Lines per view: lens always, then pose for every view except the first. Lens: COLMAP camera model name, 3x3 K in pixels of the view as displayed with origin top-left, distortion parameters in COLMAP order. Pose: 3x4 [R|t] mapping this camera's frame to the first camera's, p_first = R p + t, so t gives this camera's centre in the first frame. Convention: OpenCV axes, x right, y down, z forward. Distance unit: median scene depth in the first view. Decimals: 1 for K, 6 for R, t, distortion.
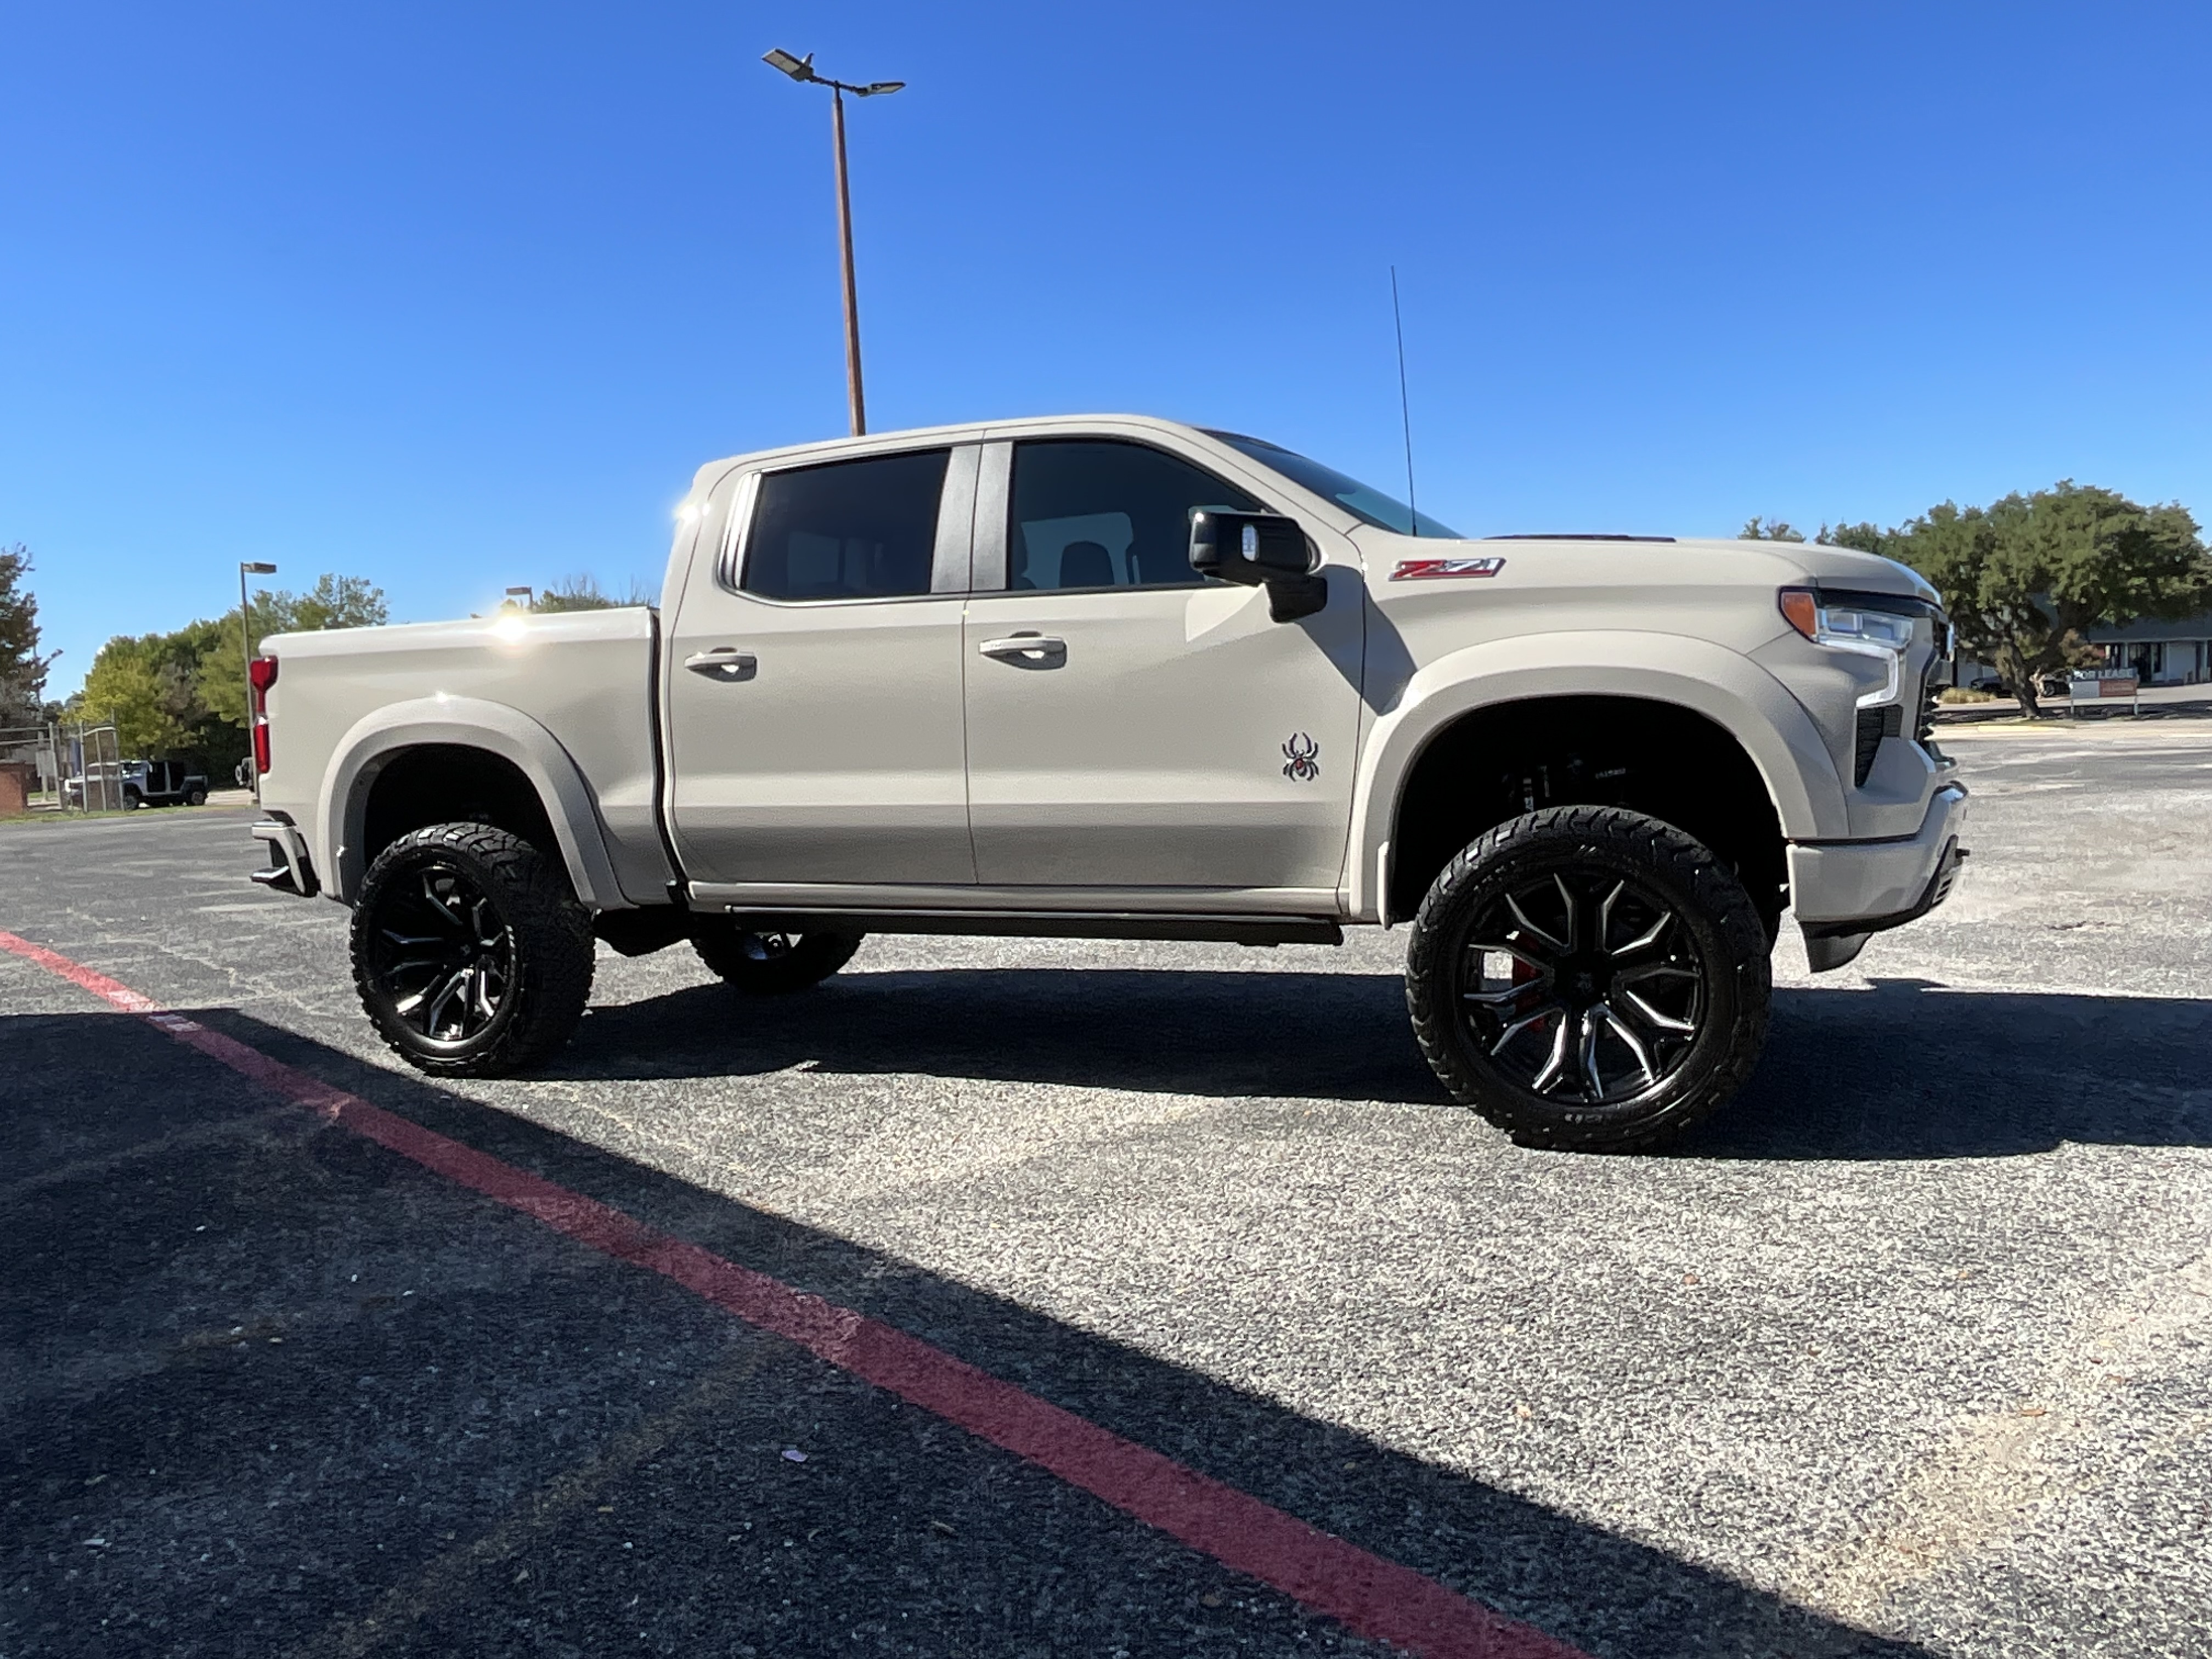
lens RADIAL K [[1614.5, 0, 1107.9], [0, 1614.5, 825.7], [0, 0, 1]] dist [-0.000655, 0.011725]
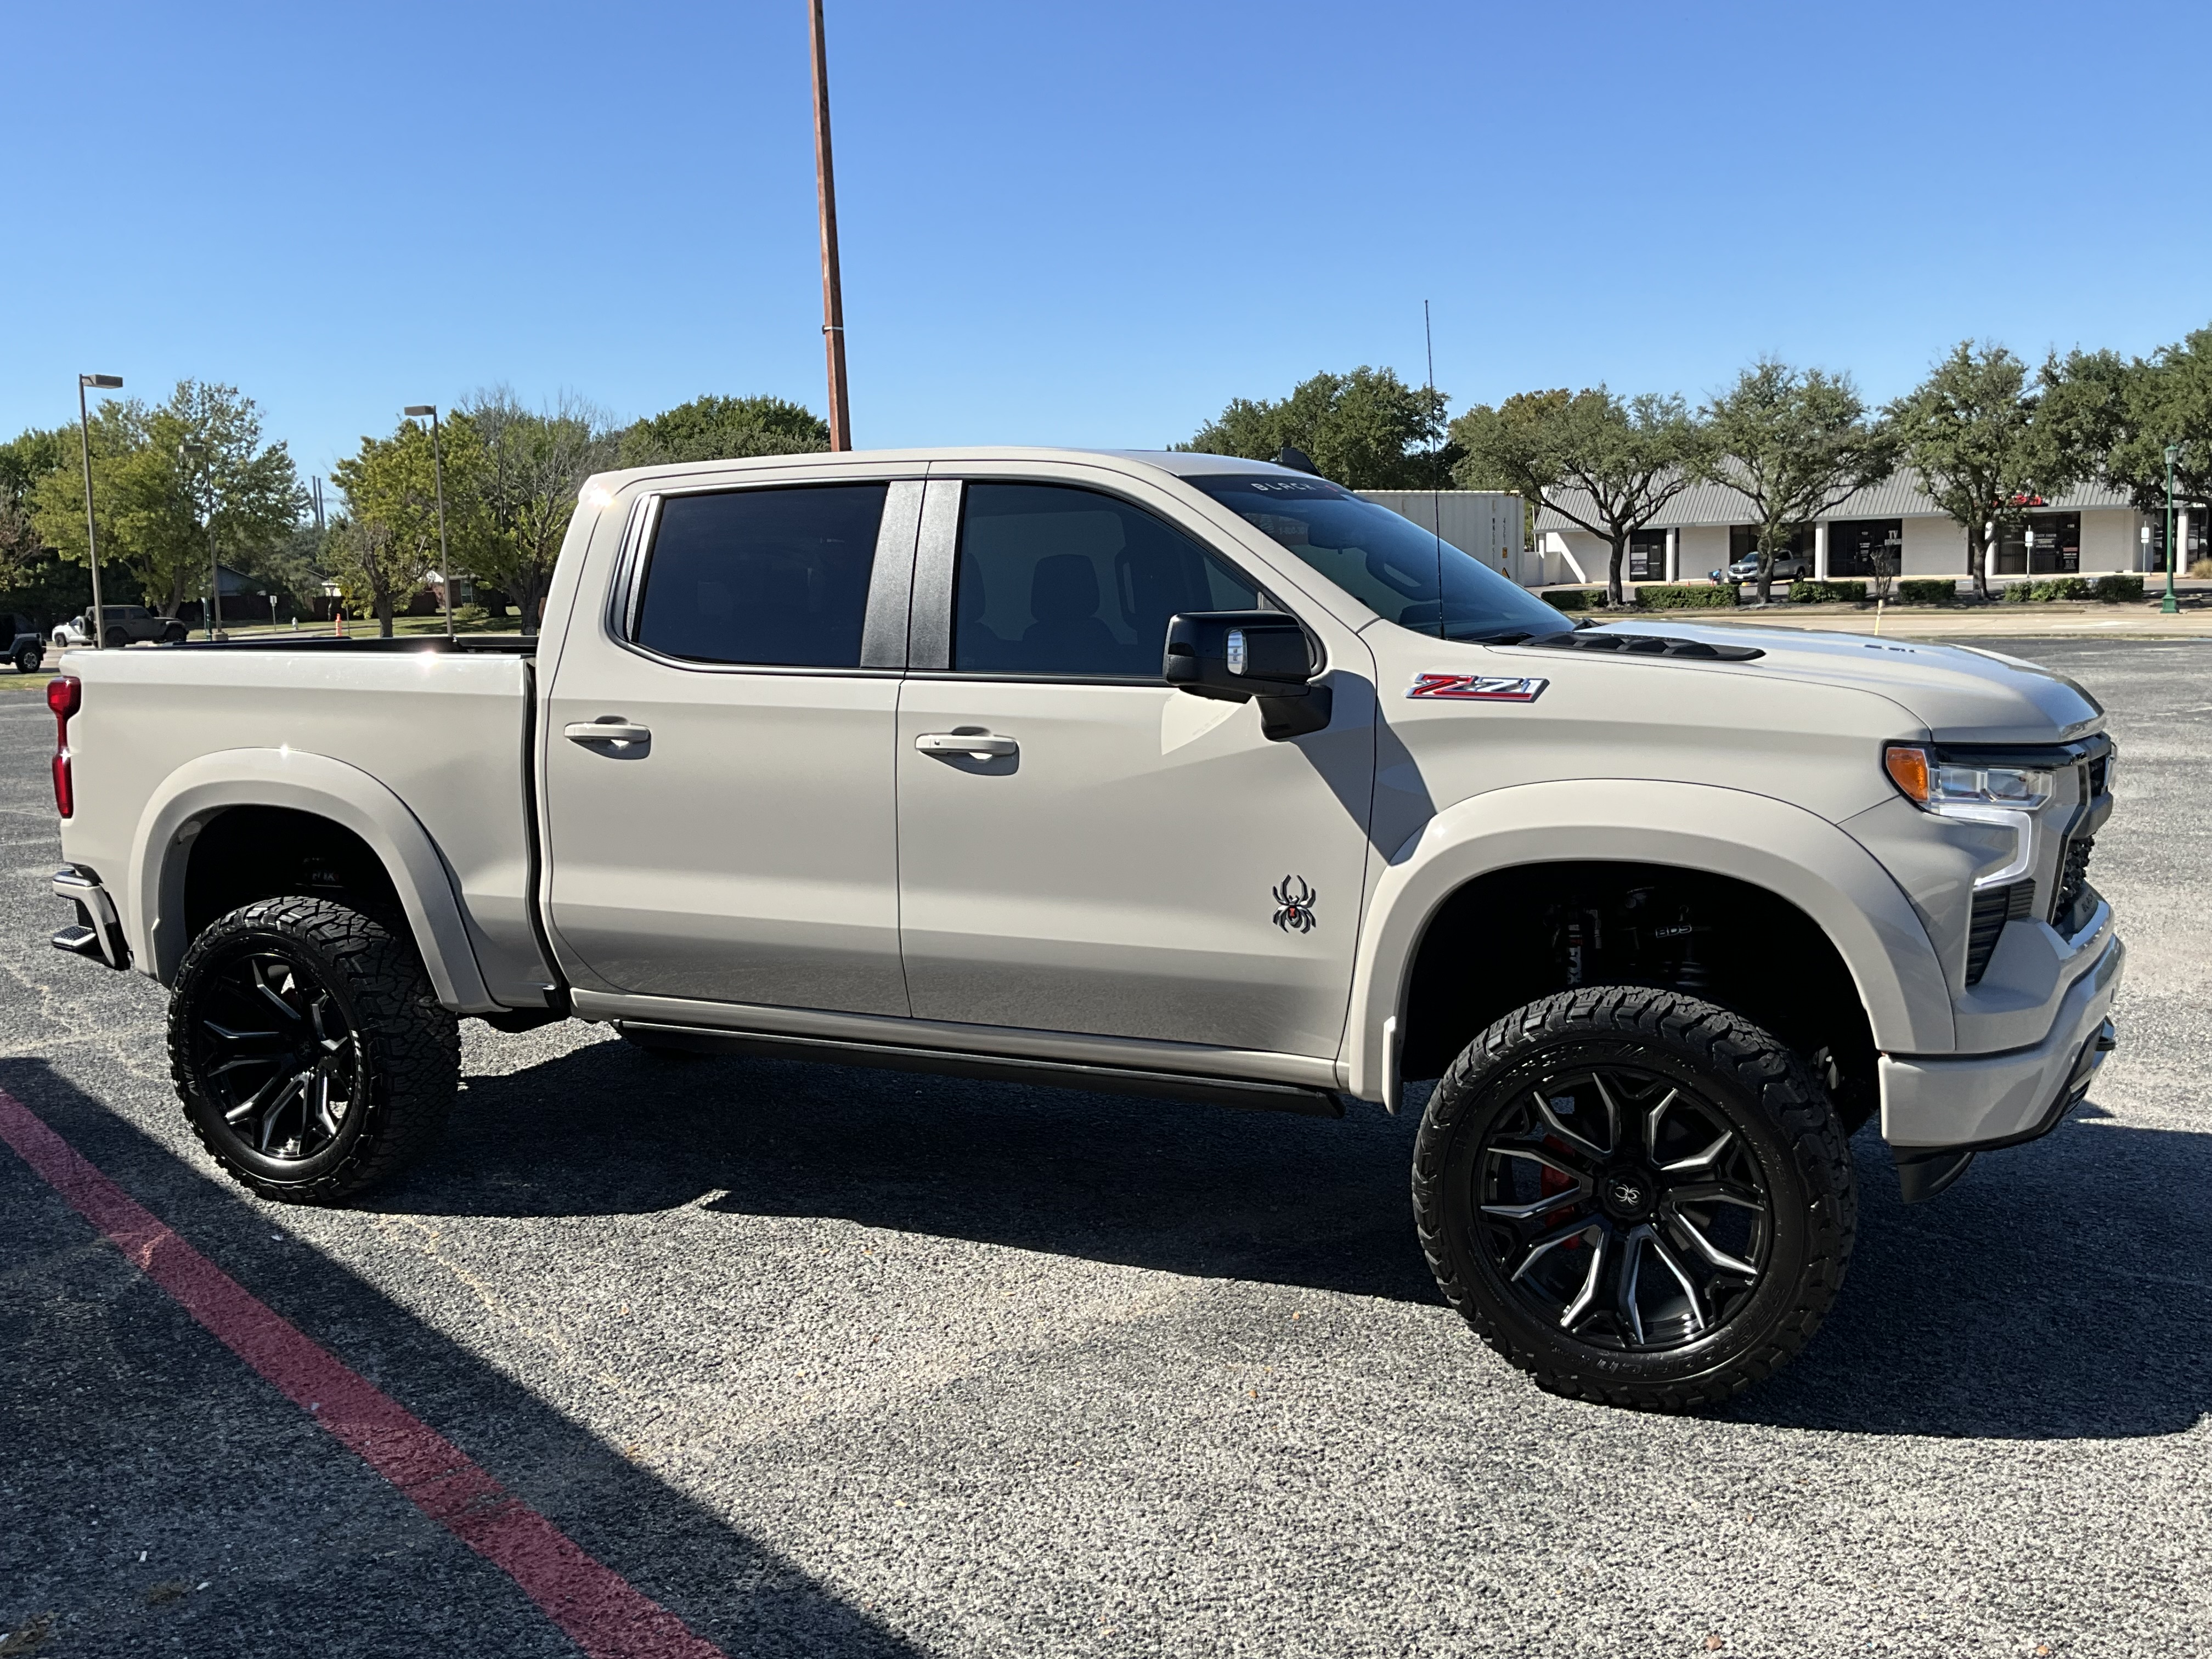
lens RADIAL K [[1972.3, 0, 1093.4], [0, 1972.3, 825.2], [0, 0, 1]] dist [0.060417, -0.097583]
pose [[0.999479, 0.022095, -0.023530, 0.040997], [-0.020637, 0.997956, 0.060486, -0.147757], [0.024818, -0.059969, 0.997892, -0.007235]]
